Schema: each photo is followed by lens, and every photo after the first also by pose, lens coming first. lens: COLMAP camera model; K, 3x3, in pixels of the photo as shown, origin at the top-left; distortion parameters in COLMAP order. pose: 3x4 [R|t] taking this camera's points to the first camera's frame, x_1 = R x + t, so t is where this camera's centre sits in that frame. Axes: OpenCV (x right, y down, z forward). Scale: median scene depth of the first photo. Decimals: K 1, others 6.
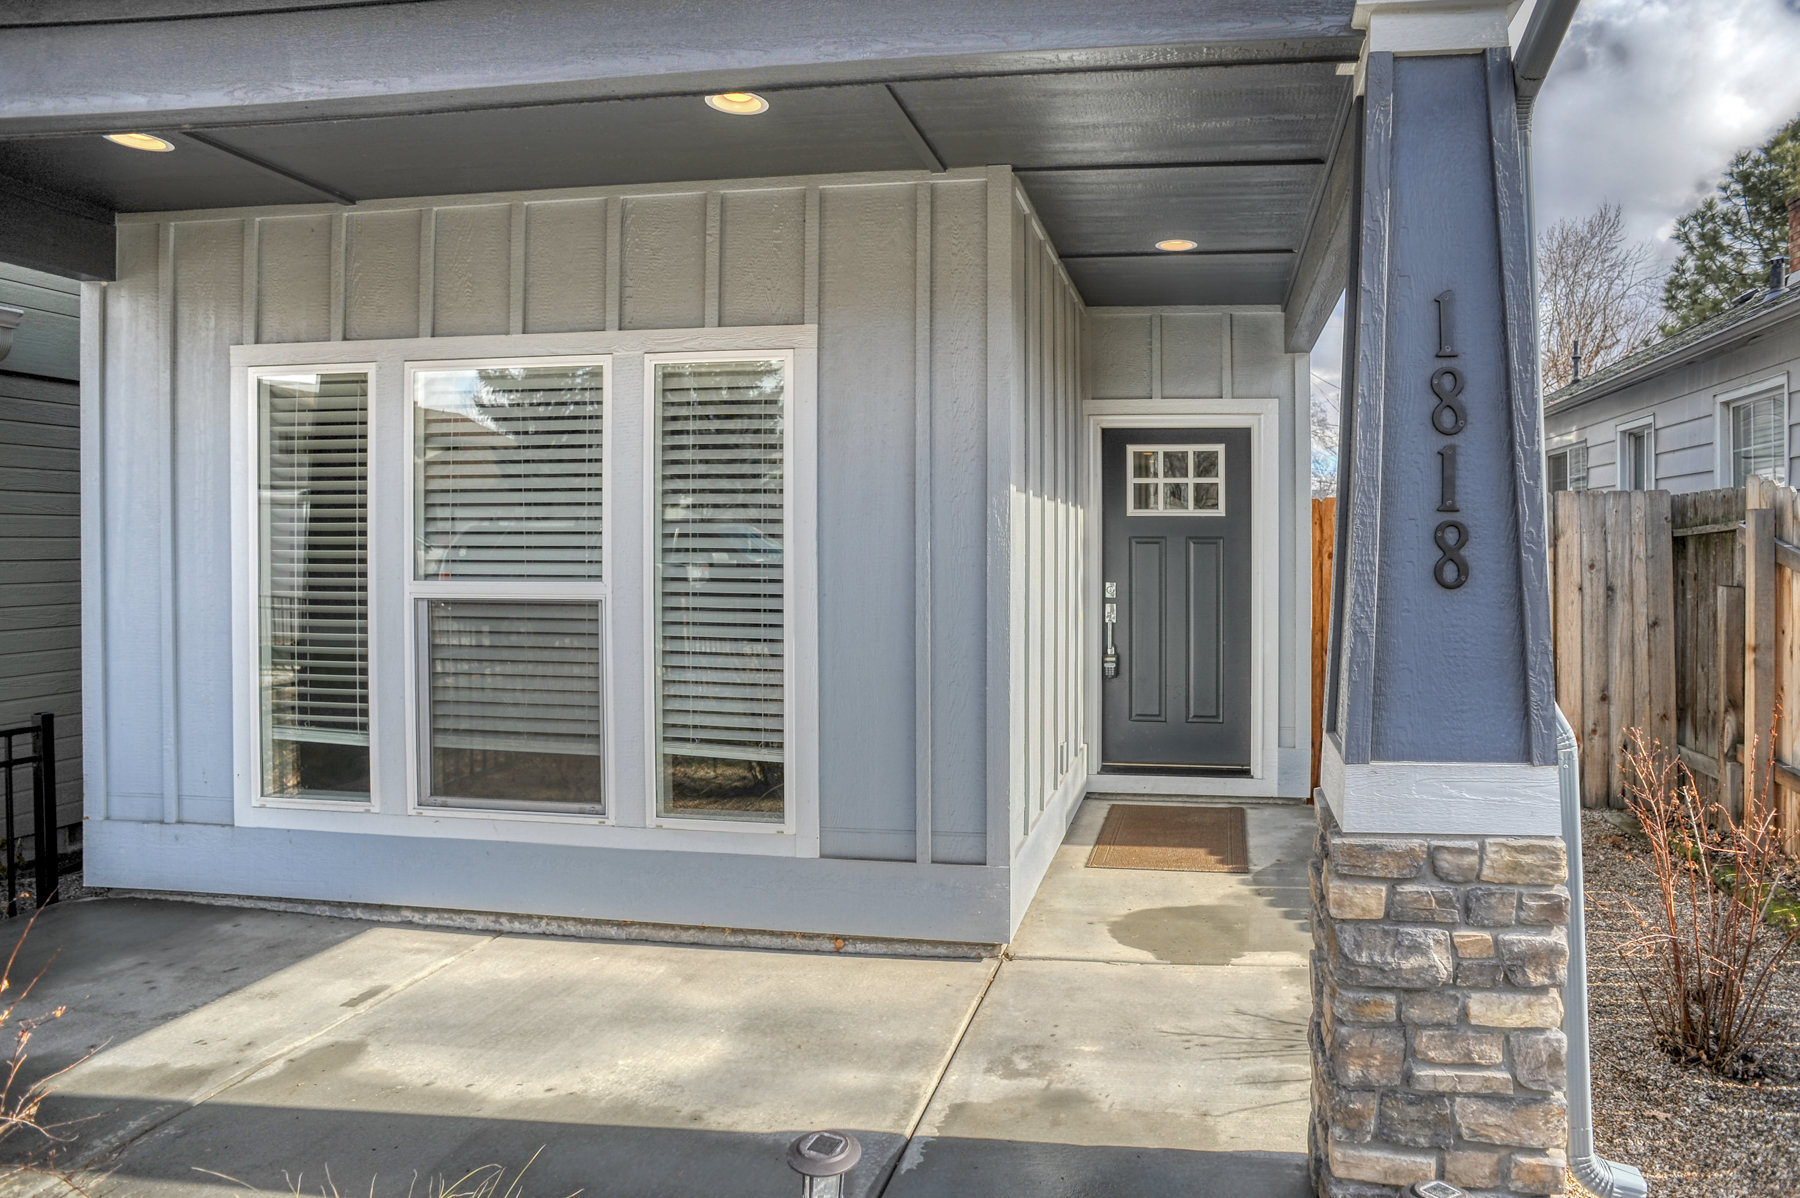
lens RADIAL K [[1105.2, 0, 1087.0], [0, 1105.2, 570.0], [0, 0, 1]] dist [-0.037197, -0.000630]
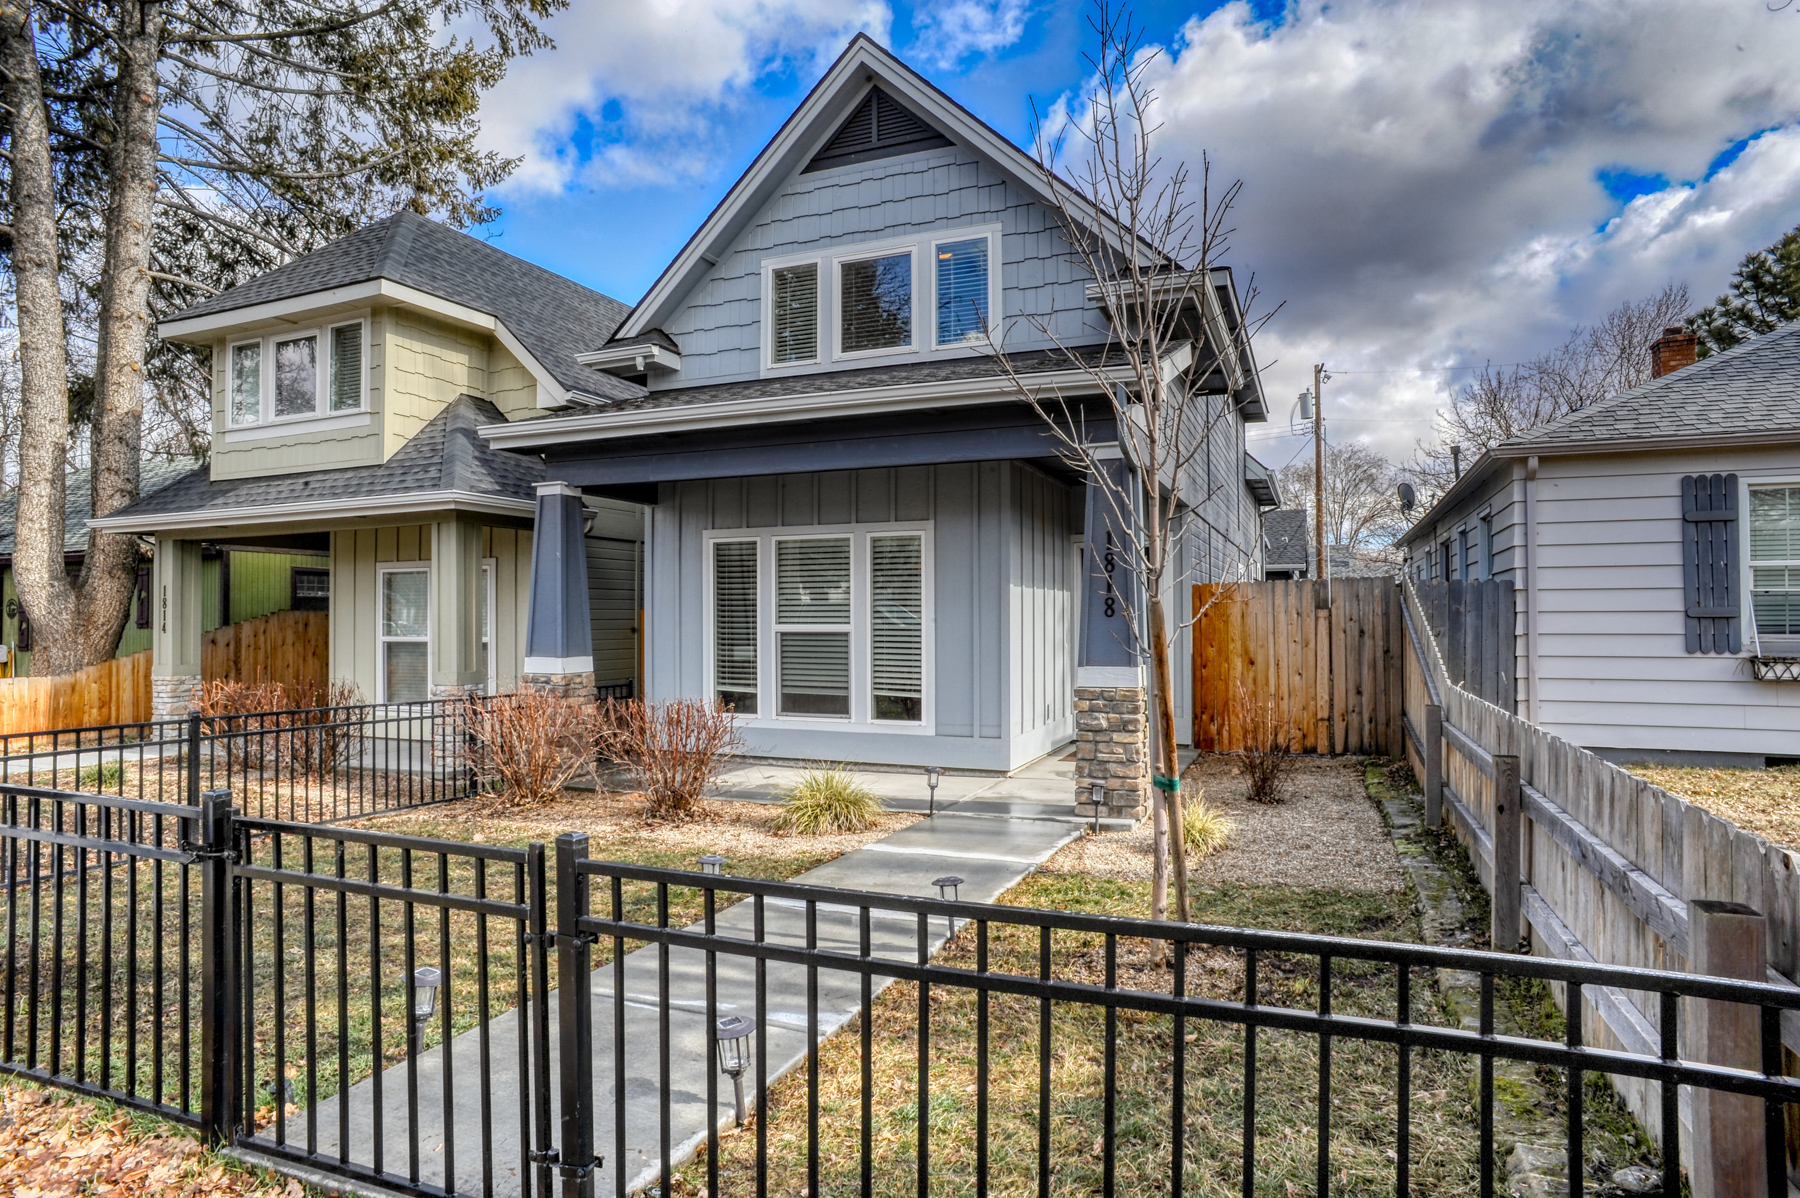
lens RADIAL K [[1089.5, 0, 944.4], [0, 1089.5, 634.6], [0, 0, 1]] dist [-0.026461, 0.001062]
pose [[0.971781, -0.003227, -0.235861, 0.342253], [0.001093, 0.999957, -0.009177, 0.055958], [0.235881, 0.008660, 0.971743, -1.324387]]
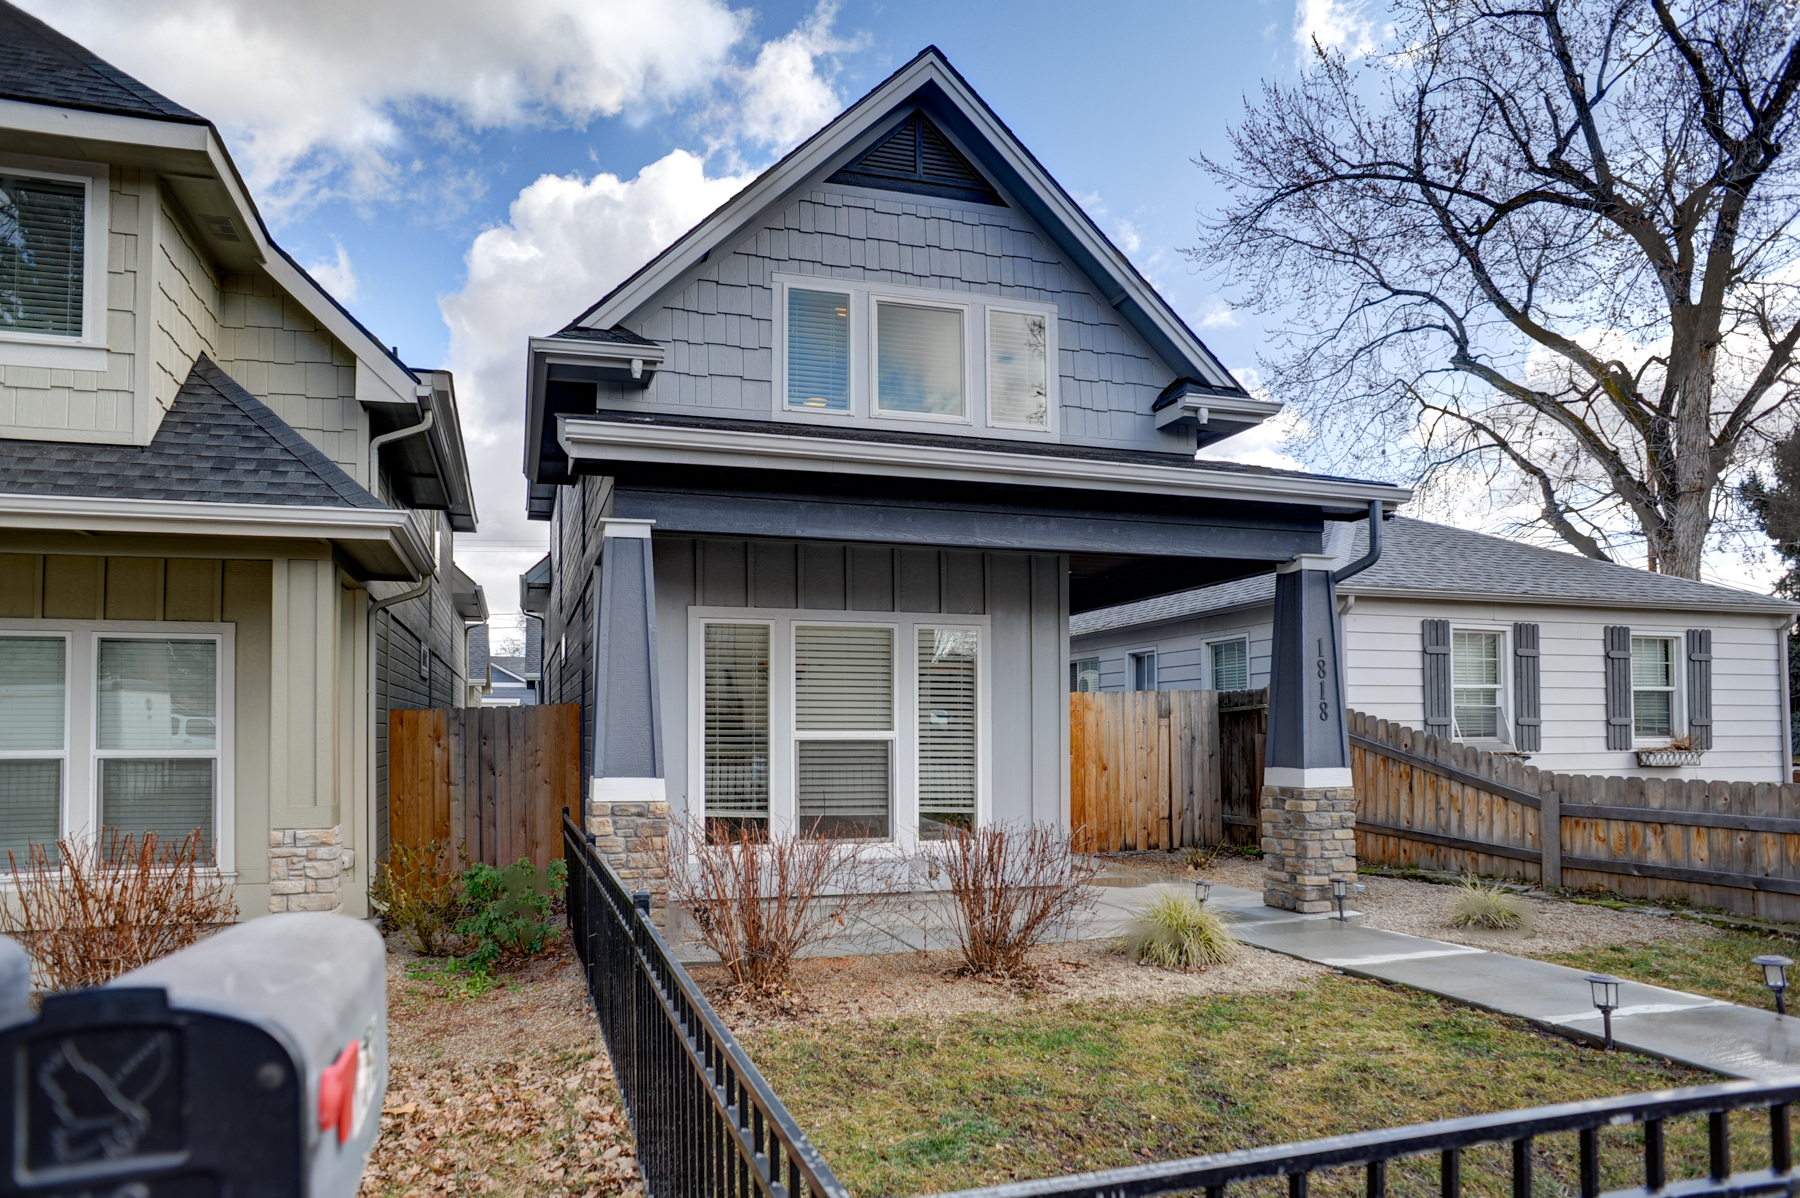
lens RADIAL K [[1088.2, 0, 896.6], [0, 1088.2, 711.0], [0, 0, 1]] dist [-0.001508, -0.000388]
pose [[0.903135, 0.002204, 0.429352, -1.306717], [0.016442, 0.999076, -0.039714, 0.056031], [-0.429043, 0.042927, 0.902264, -0.863685]]
